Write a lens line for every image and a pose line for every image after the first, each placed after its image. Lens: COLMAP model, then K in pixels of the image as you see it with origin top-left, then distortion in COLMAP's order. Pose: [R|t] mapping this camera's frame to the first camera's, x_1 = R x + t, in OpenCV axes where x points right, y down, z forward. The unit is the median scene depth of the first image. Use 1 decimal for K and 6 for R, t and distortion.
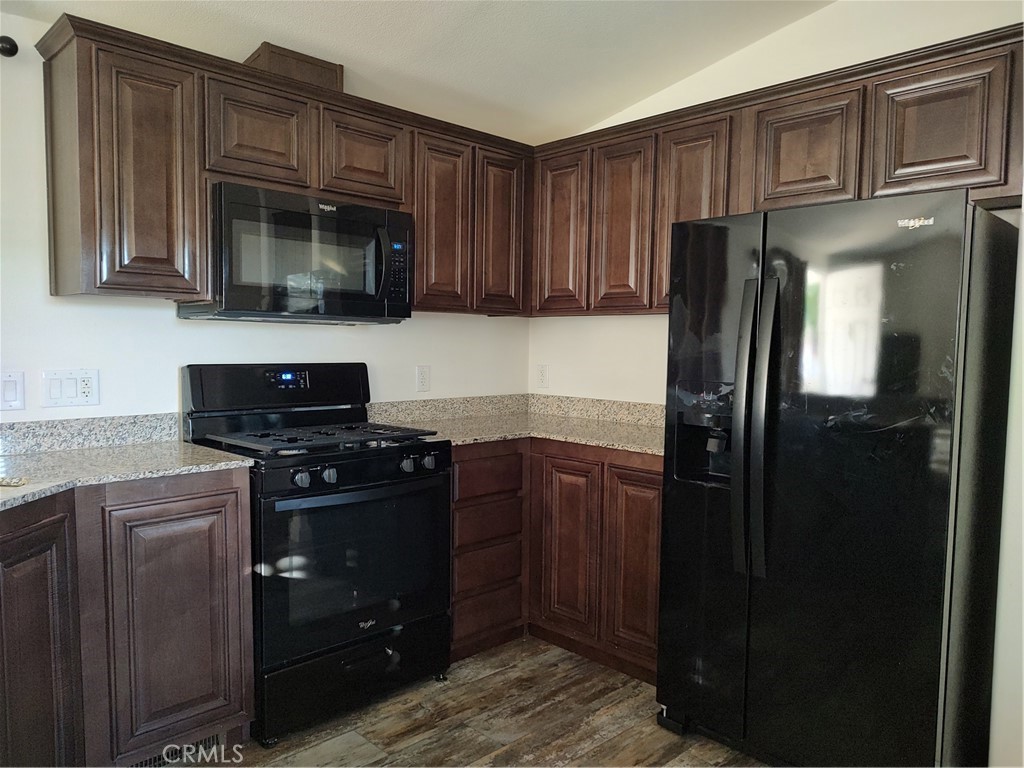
lens RADIAL K [[742.2, 0, 512.6], [0, 742.2, 390.4], [0, 0, 1]] dist [0.021400, -0.011356]
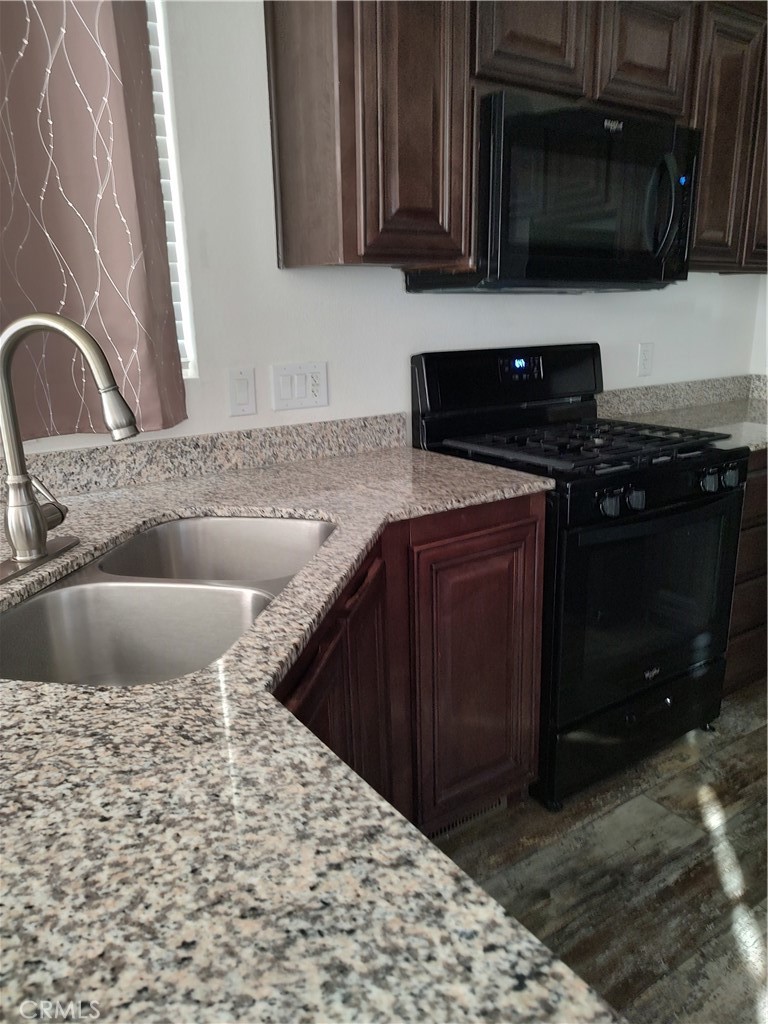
lens RADIAL K [[742.2, 0, 383.9], [0, 742.2, 513.1], [0, 0, 1]] dist [0.021400, -0.011356]
pose [[0.985419, 0.020188, -0.168941, -0.338539], [0.014962, 0.978807, 0.204236, -0.029067], [0.169484, -0.203786, 0.964234, 0.188654]]
